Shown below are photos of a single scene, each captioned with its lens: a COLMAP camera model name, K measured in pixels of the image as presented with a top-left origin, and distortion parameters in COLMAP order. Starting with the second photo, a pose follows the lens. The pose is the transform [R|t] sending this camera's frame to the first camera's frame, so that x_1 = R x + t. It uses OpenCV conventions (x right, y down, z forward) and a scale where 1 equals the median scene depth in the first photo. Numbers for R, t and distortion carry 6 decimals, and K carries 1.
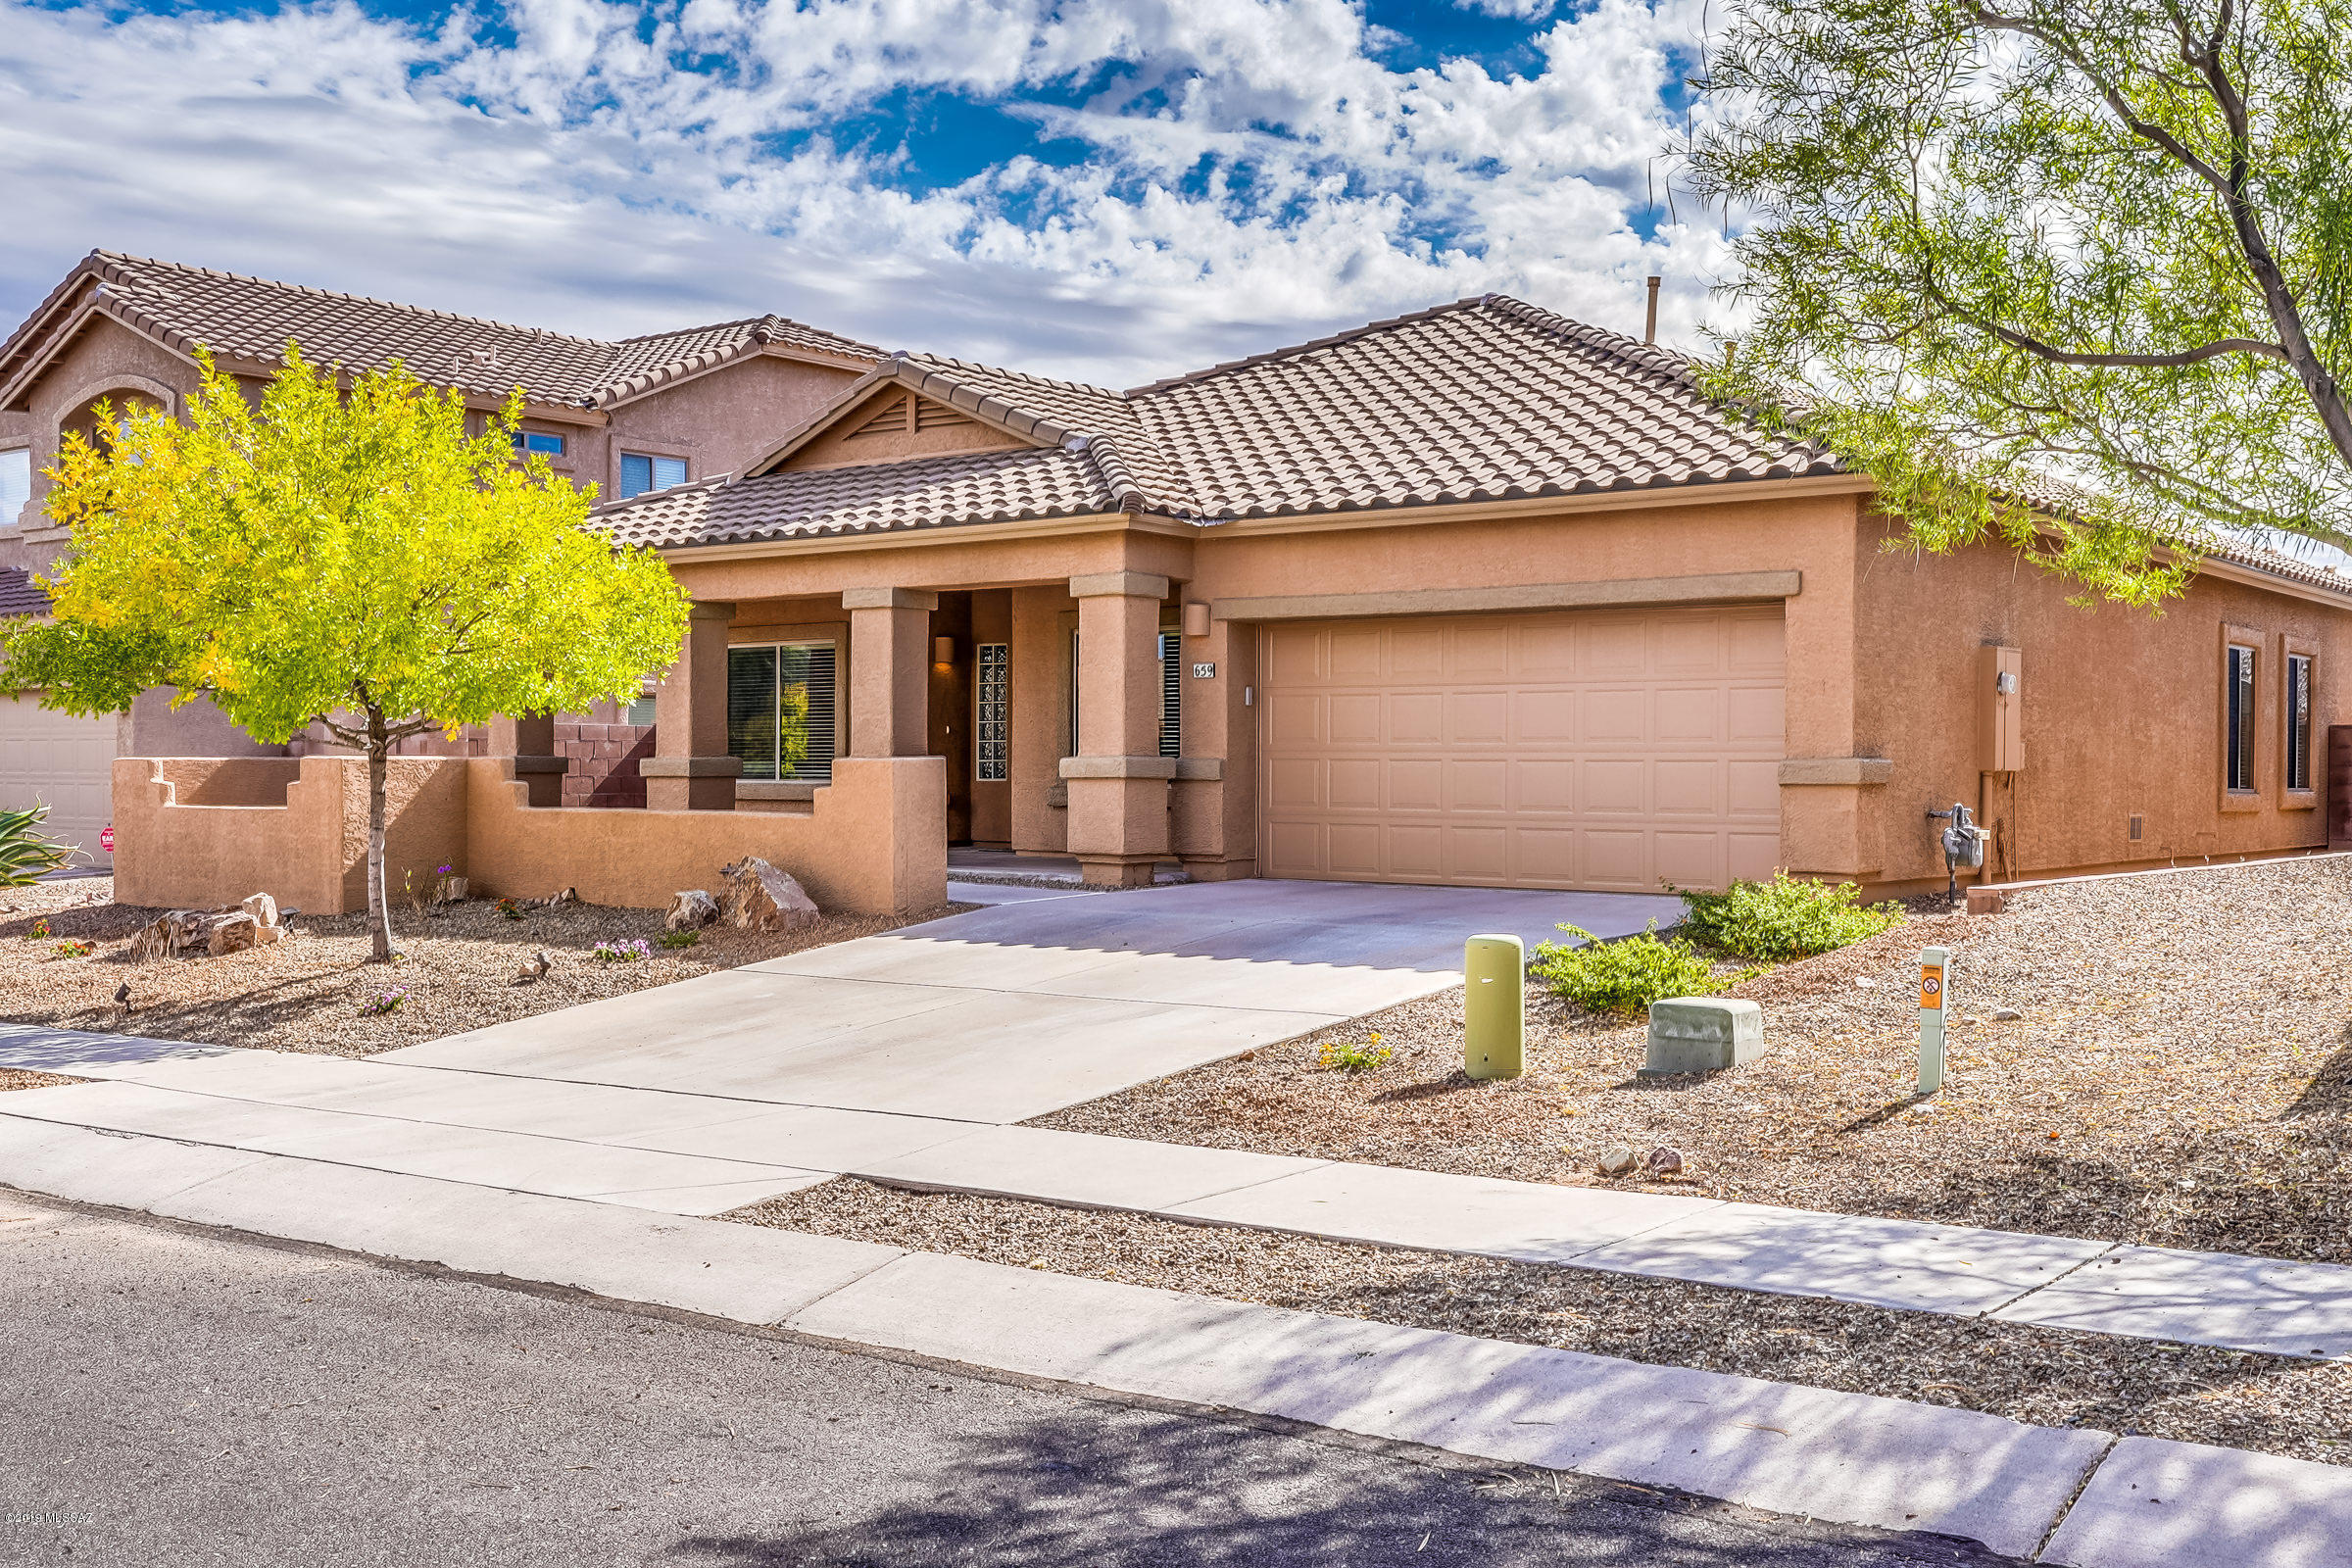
lens RADIAL K [[2458.7, 0, 1176.0], [0, 2458.7, 784.0], [0, 0, 1]] dist [-0.003858, -0.001164]
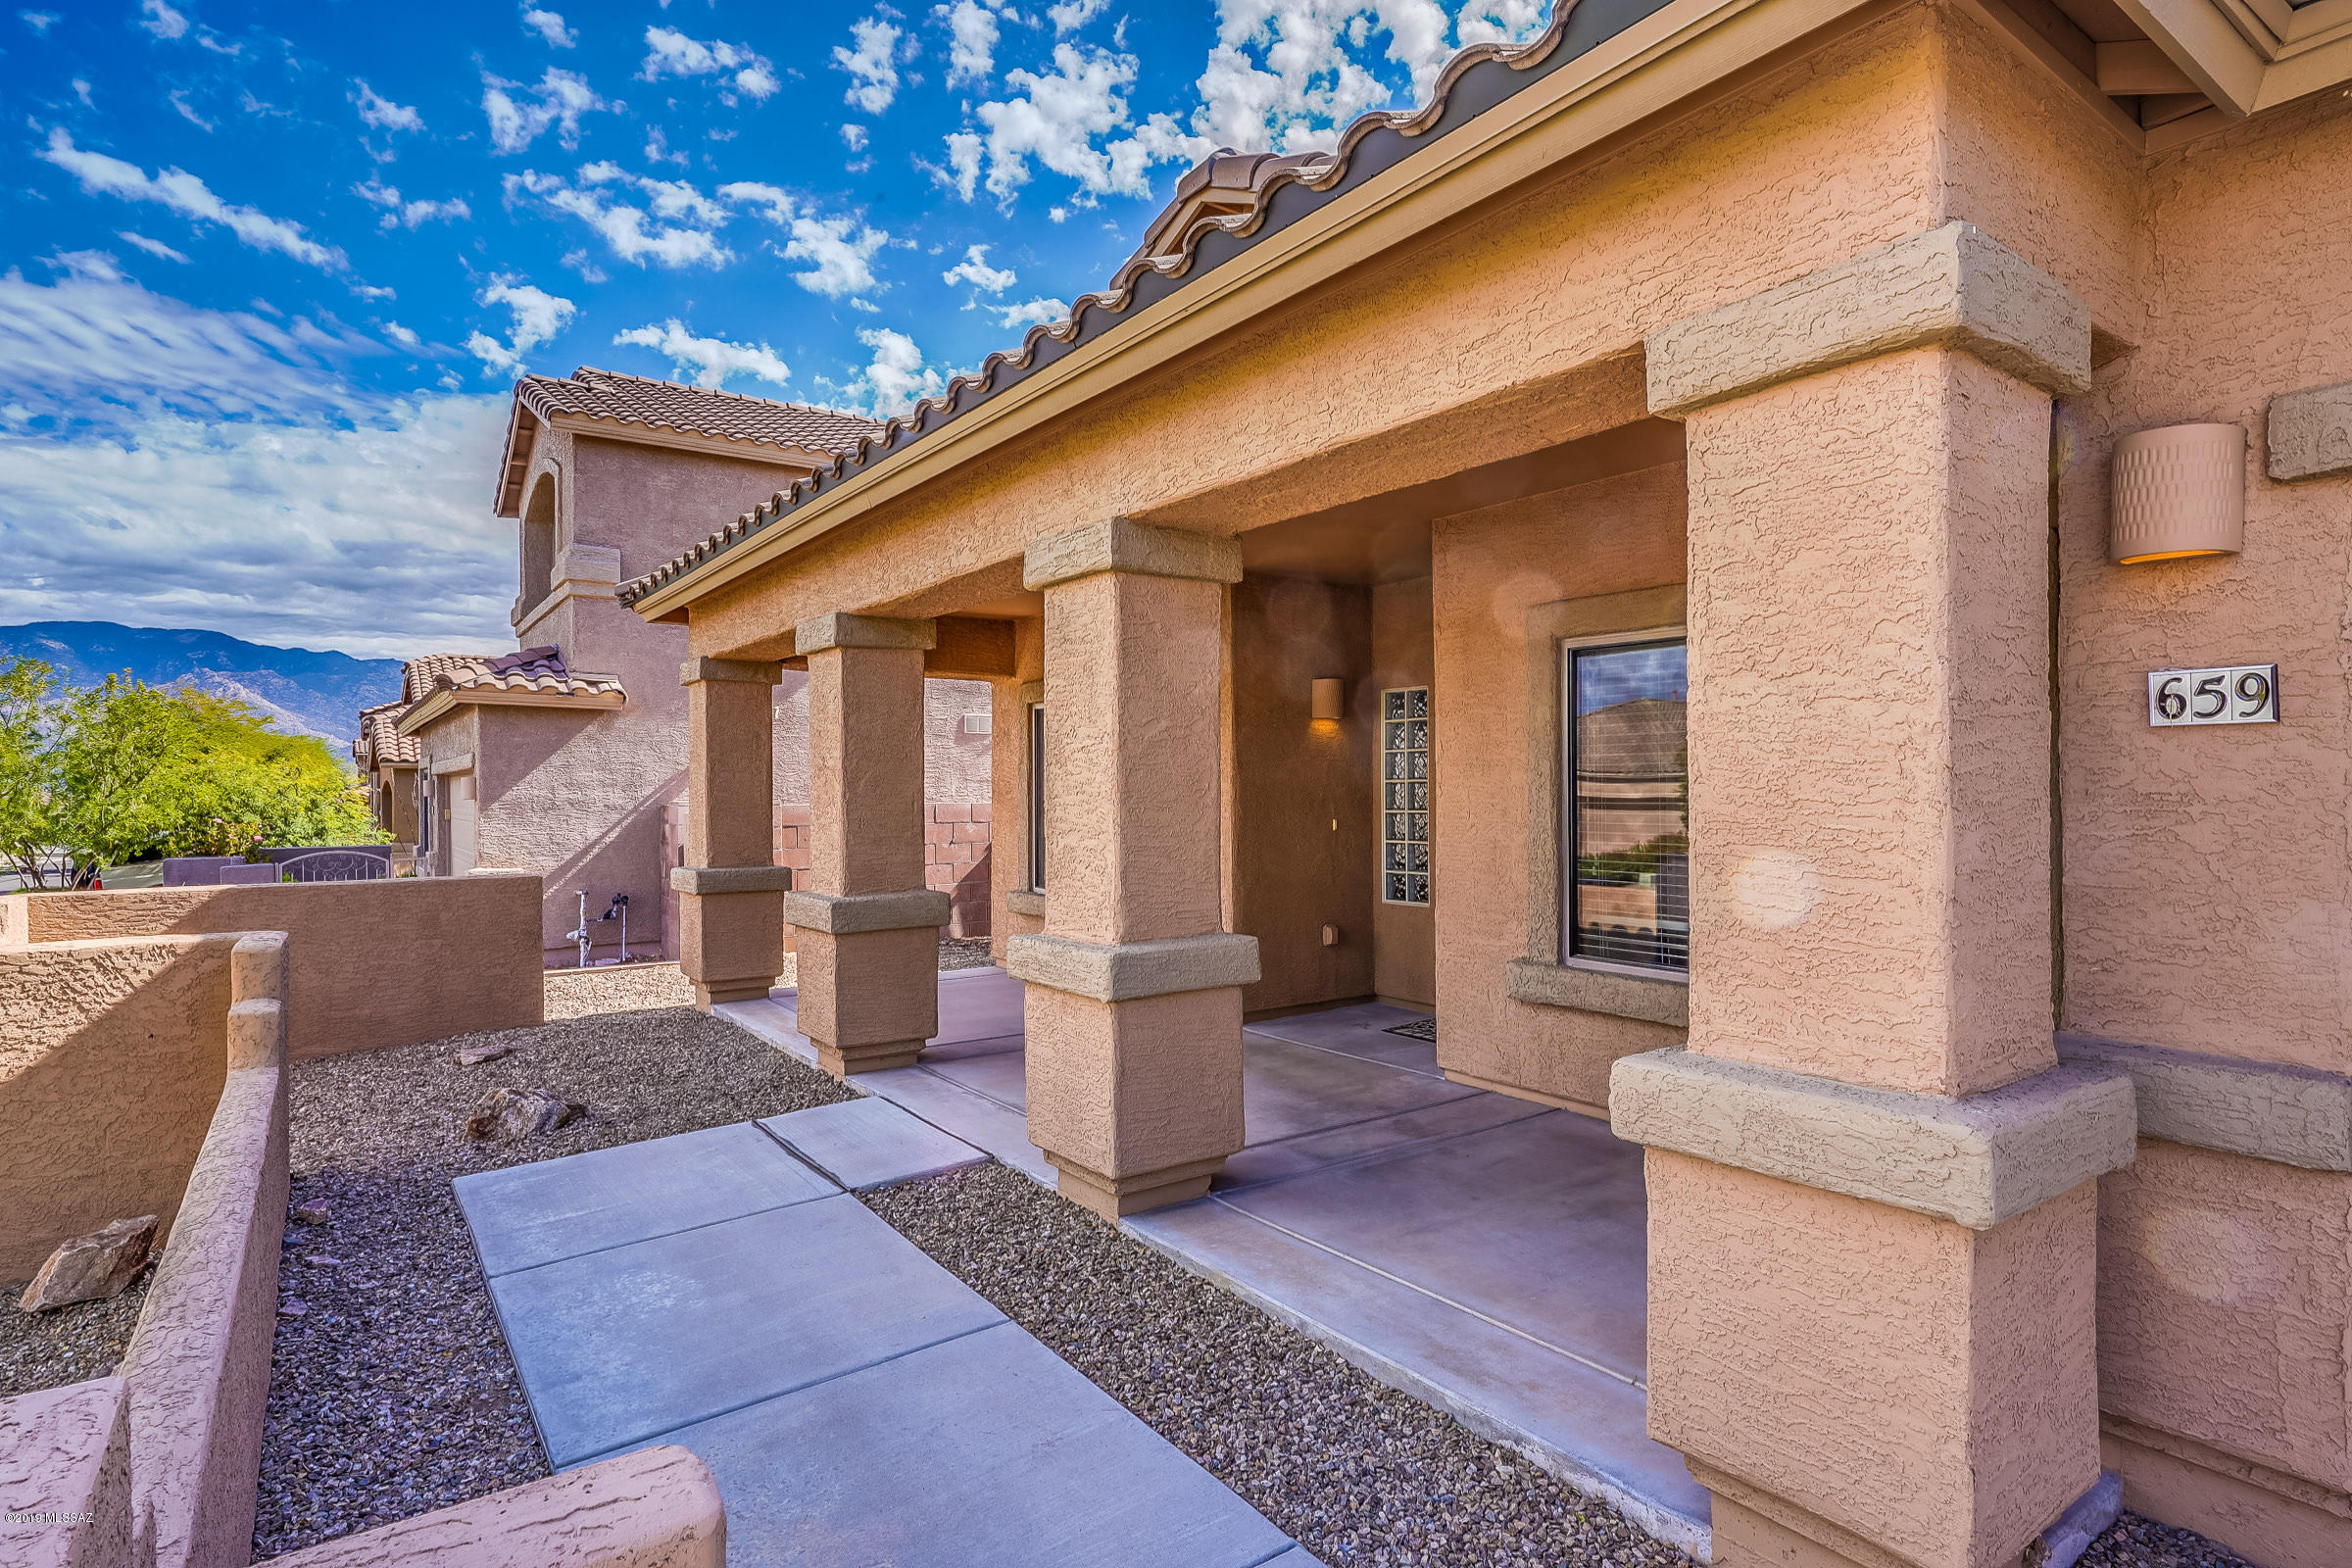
lens RADIAL K [[1124.0, 0, 1176.0], [0, 1124.0, 784.0], [0, 0, 1]] dist [-0.002092, -0.000225]
pose [[0.953557, -0.008467, -0.301095, -0.045515], [0.006237, 0.999946, -0.008368, -0.031353], [0.301149, 0.006102, 0.953557, 0.726763]]
